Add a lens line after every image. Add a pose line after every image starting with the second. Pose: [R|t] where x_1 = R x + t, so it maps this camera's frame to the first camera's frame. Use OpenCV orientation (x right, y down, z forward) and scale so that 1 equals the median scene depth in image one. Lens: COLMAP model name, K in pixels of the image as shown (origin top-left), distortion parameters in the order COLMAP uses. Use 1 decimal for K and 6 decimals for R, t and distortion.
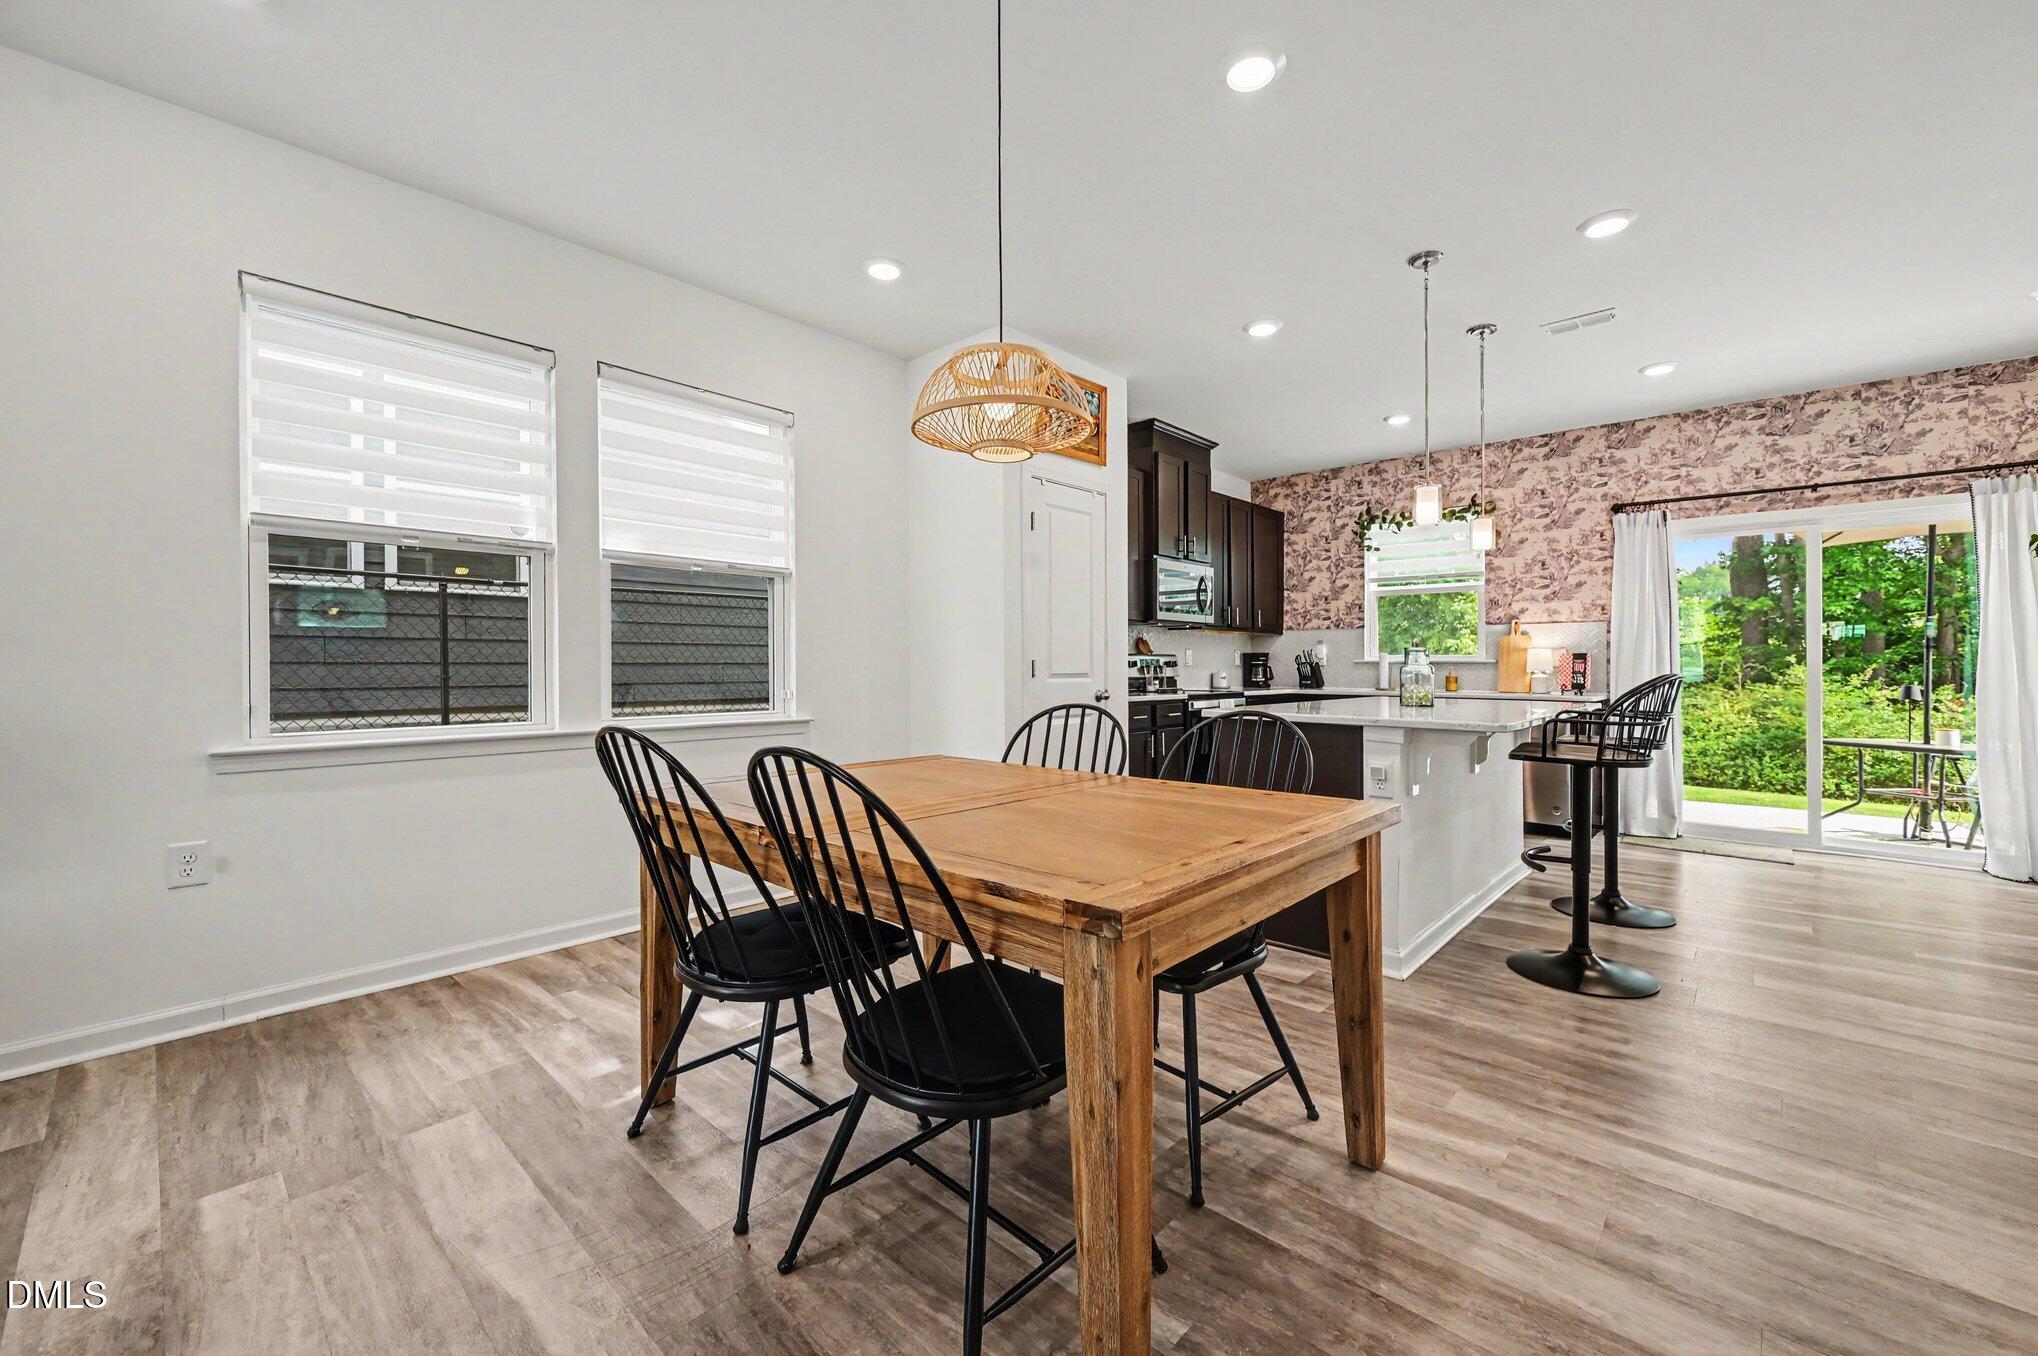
lens RADIAL K [[805.7, 0, 1022.8], [0, 805.7, 663.6], [0, 0, 1]] dist [-0.000768, -0.000046]
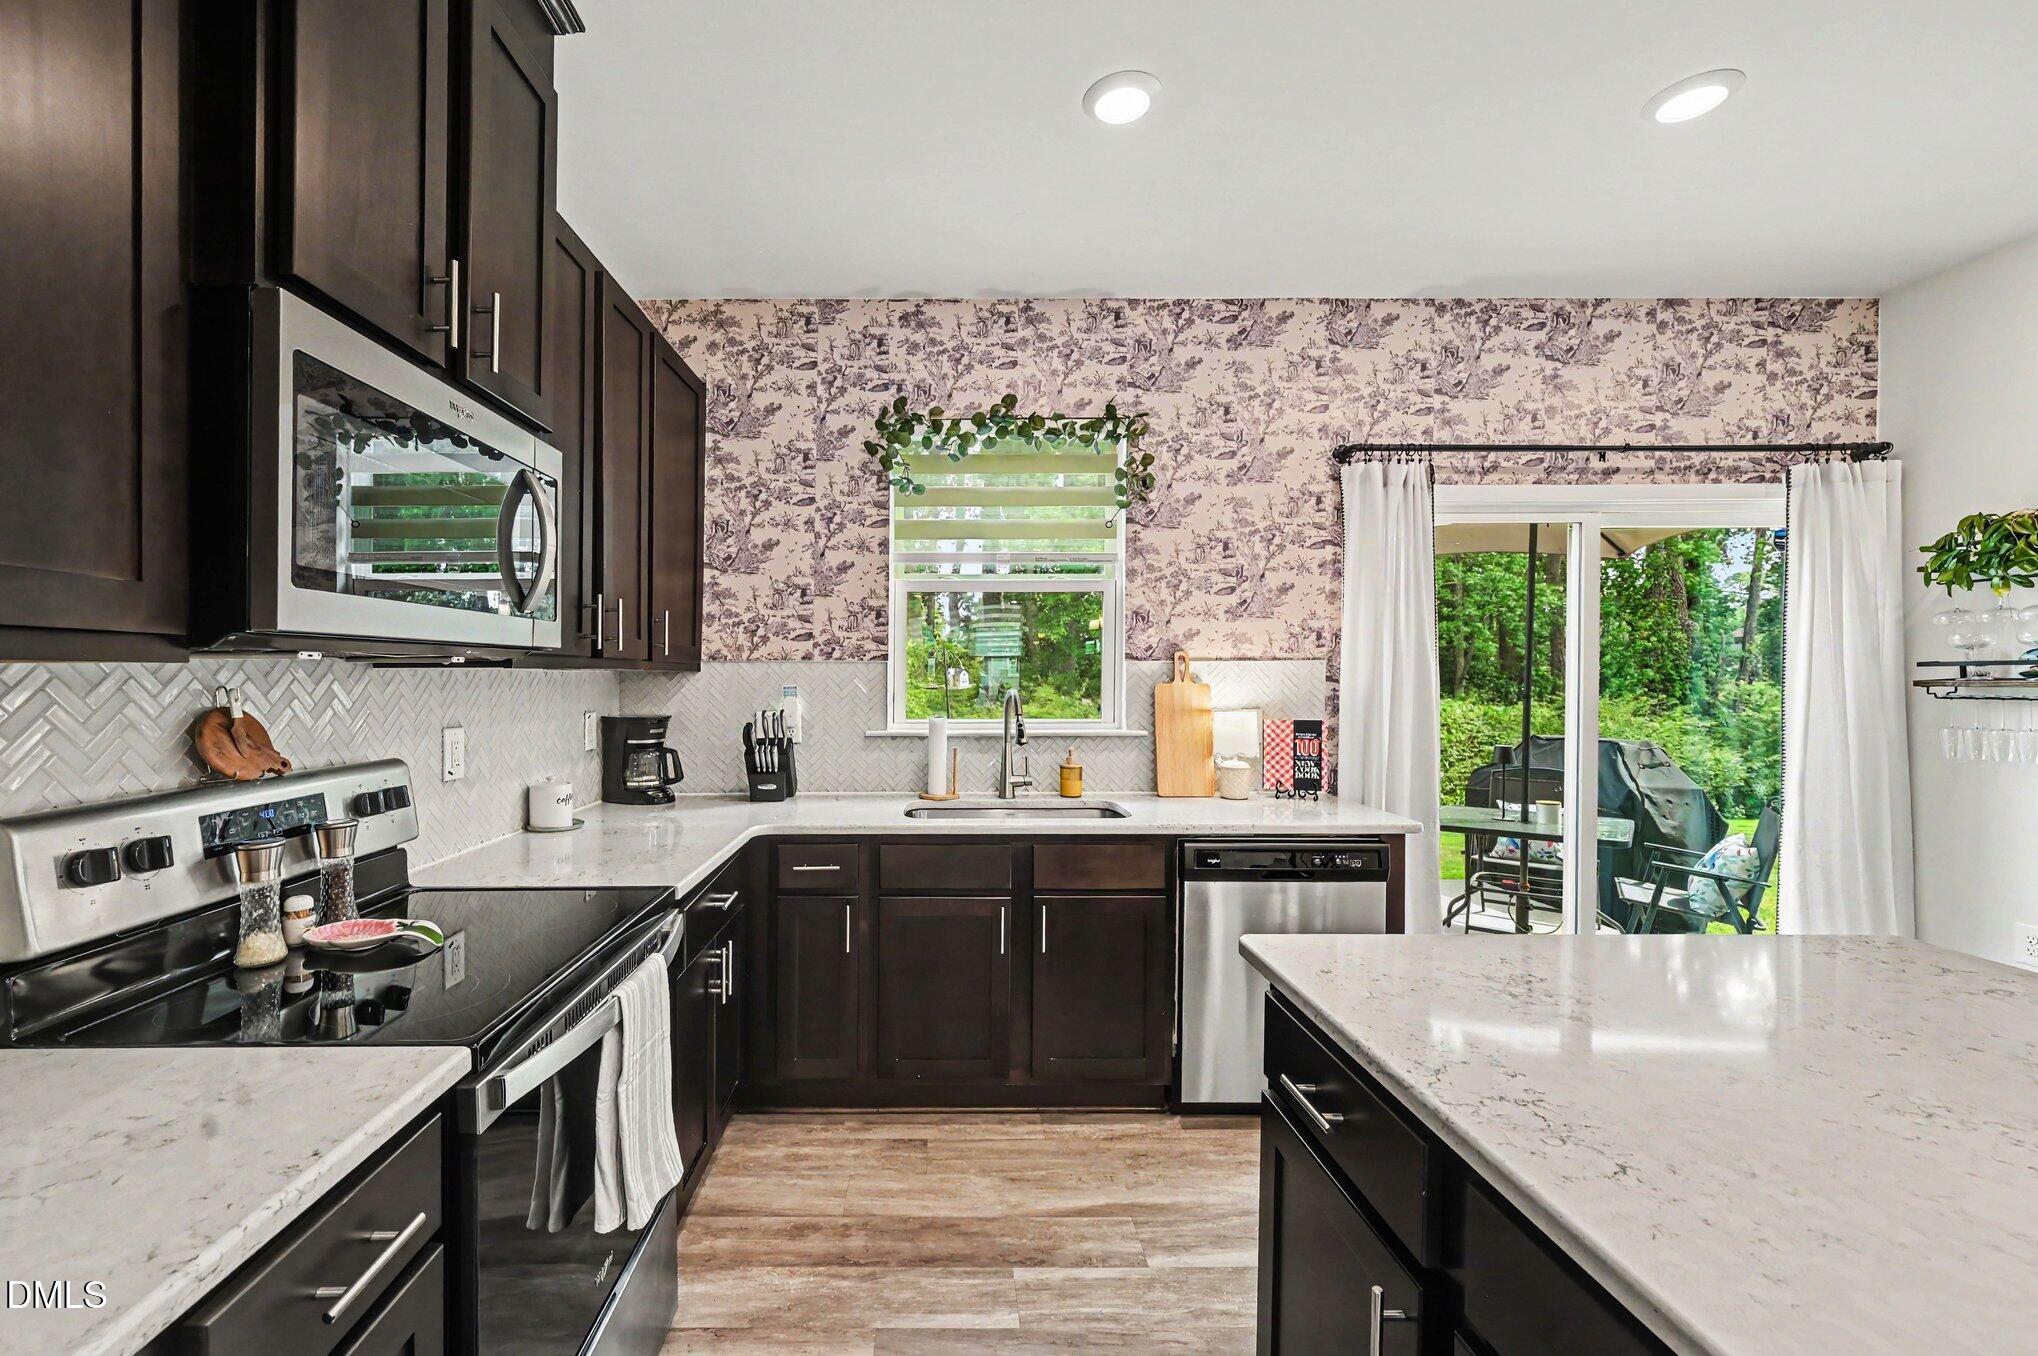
lens RADIAL K [[838.7, 0, 943.2], [0, 838.7, 656.1], [0, 0, 1]] dist [-0.003111, -0.000138]
pose [[0.730174, 0.009576, 0.683194, 0.141285], [0.005385, 0.999790, -0.019769, -0.042826], [-0.683240, 0.018113, 0.729969, 0.728384]]
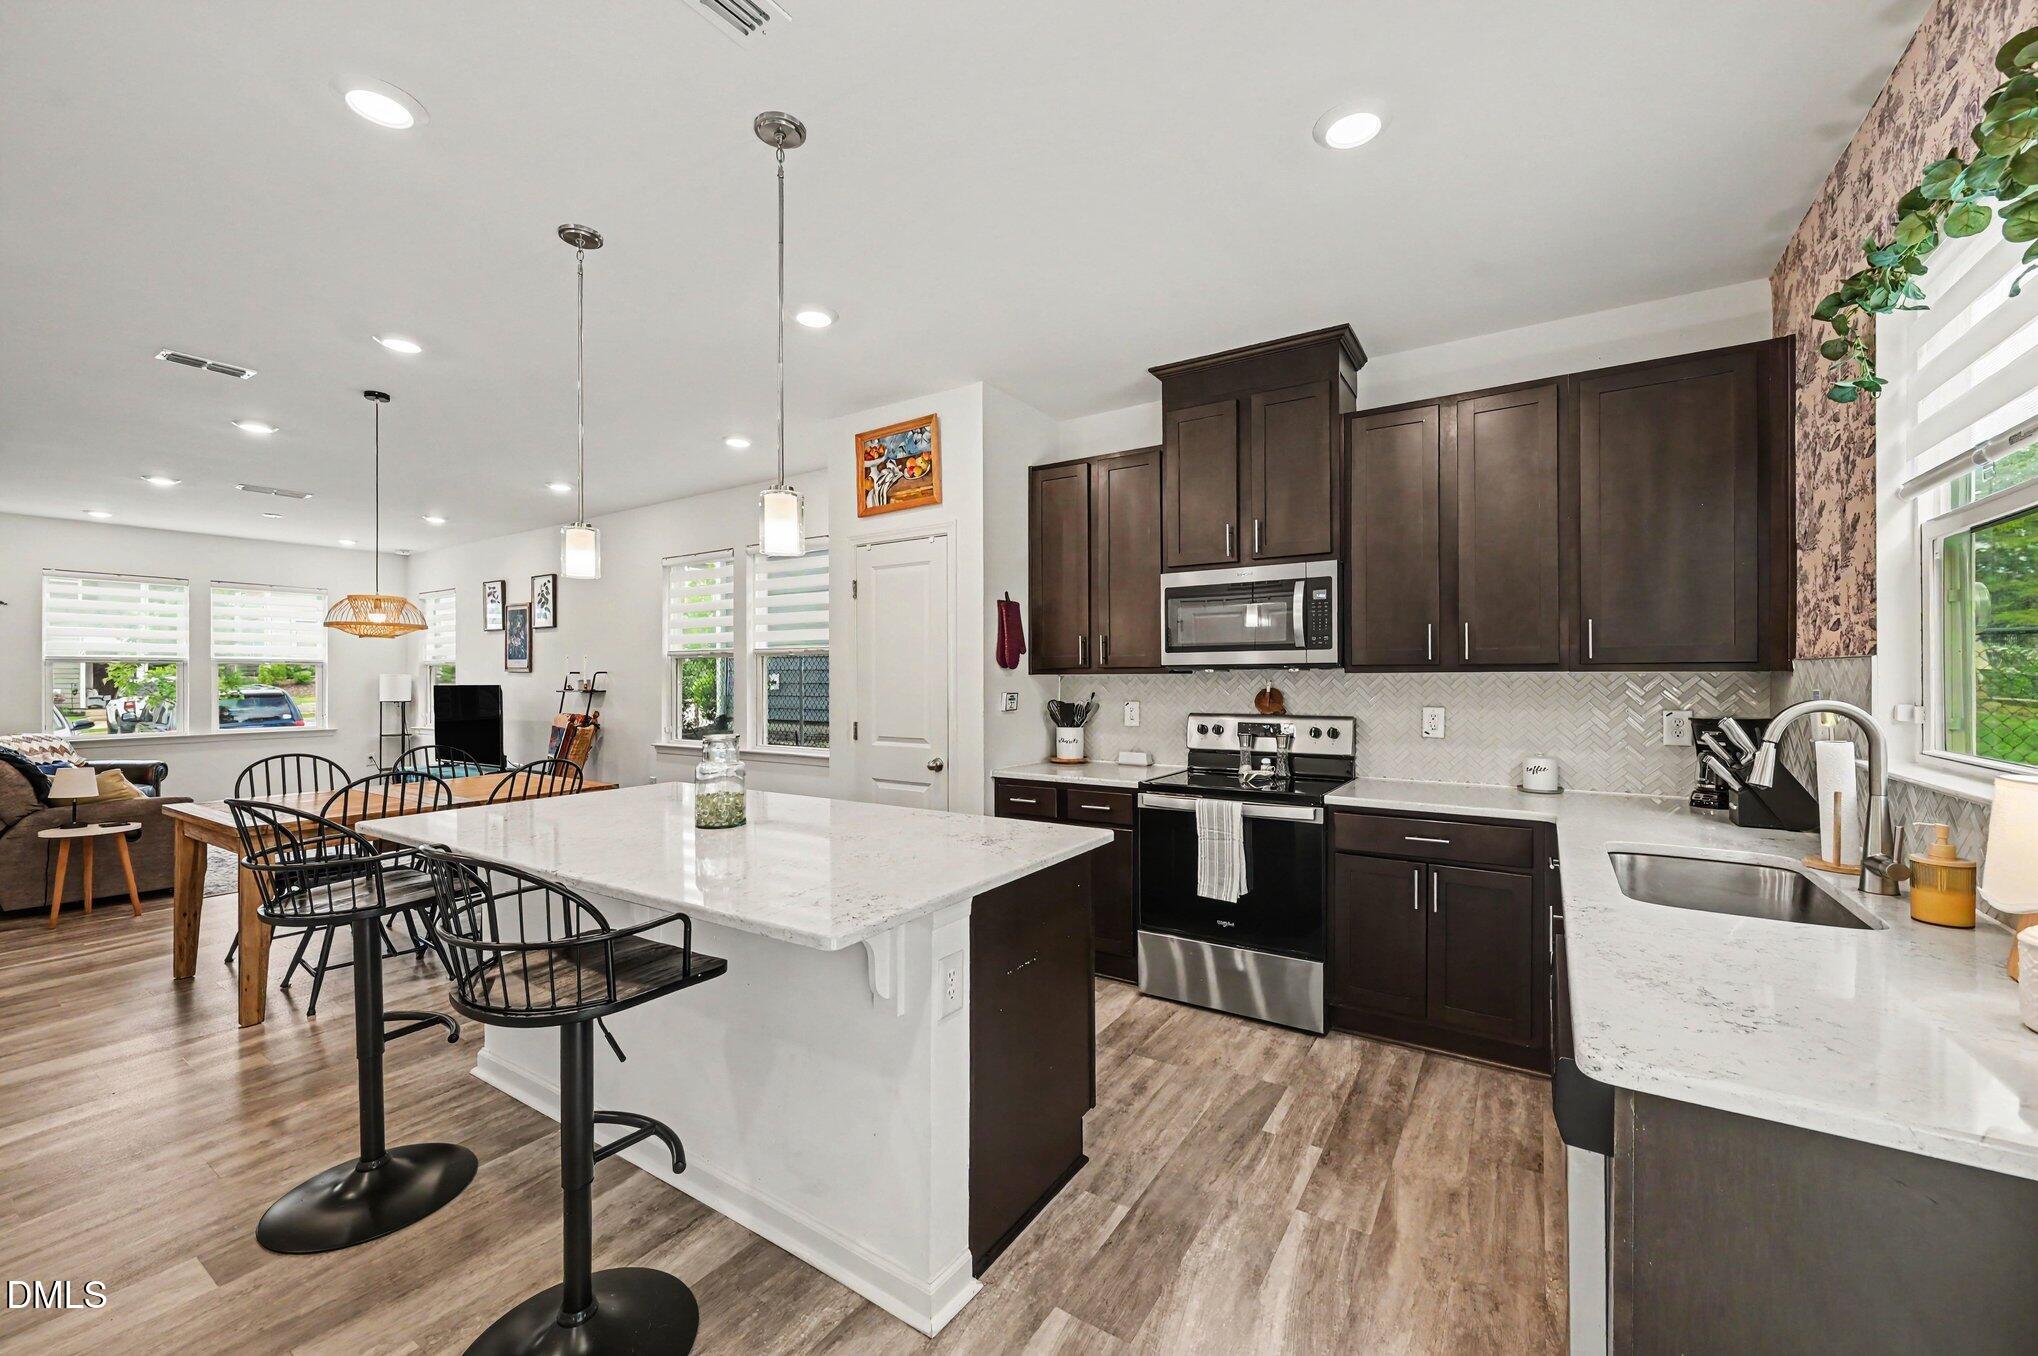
lens RADIAL K [[805.7, 0, 1024.5], [0, 805.7, 678.1], [0, 0, 1]] dist [-0.000768, -0.000046]
pose [[0.180758, -0.002601, -0.983524, 0.773602], [0.000727, 0.999997, -0.002511, -0.041988], [0.983527, -0.000261, 0.180759, 0.736210]]
